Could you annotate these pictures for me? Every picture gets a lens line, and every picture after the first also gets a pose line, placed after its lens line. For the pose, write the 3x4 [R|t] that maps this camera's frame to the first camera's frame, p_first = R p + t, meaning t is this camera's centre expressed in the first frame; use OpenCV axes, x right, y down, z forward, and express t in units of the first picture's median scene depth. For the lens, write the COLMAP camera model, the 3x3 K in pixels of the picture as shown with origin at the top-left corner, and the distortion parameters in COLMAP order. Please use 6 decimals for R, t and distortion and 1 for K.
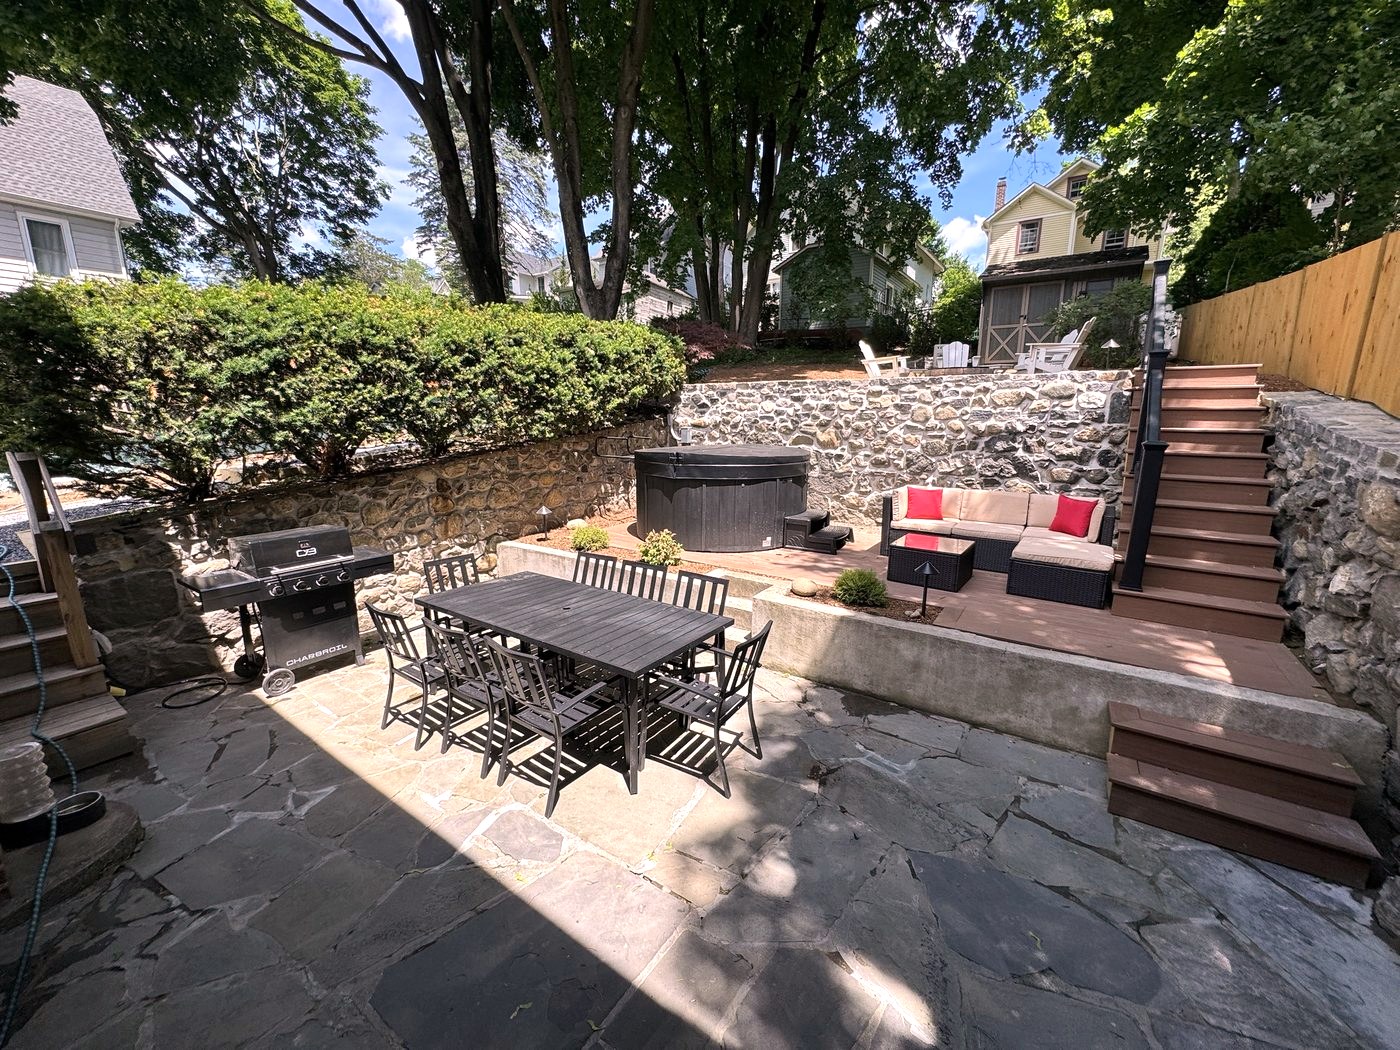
lens RADIAL K [[558.6, 0, 700.0], [0, 558.6, 525.0], [0, 0, 1]] dist [-0.000175, 0.000288]
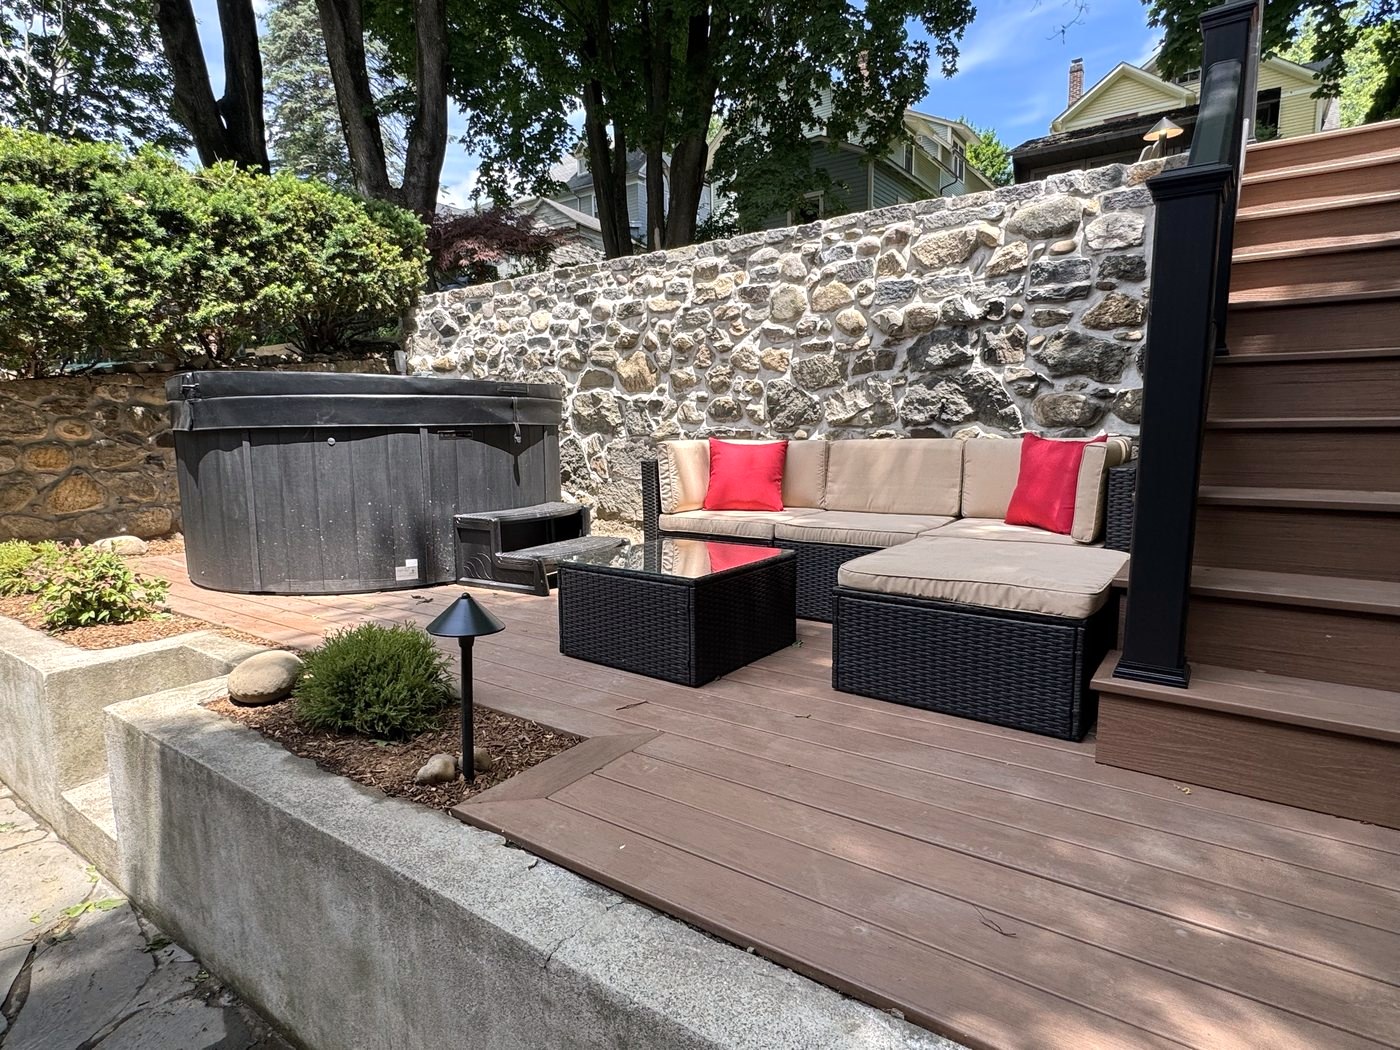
lens RADIAL K [[757.5, 0, 700.0], [0, 757.5, 525.0], [0, 0, 1]] dist [0.000245, -0.000995]
pose [[0.999615, -0.017138, -0.021798, 0.325423], [0.015642, 0.997627, -0.067045, 0.033872], [0.022895, 0.066678, 0.997512, 0.351669]]
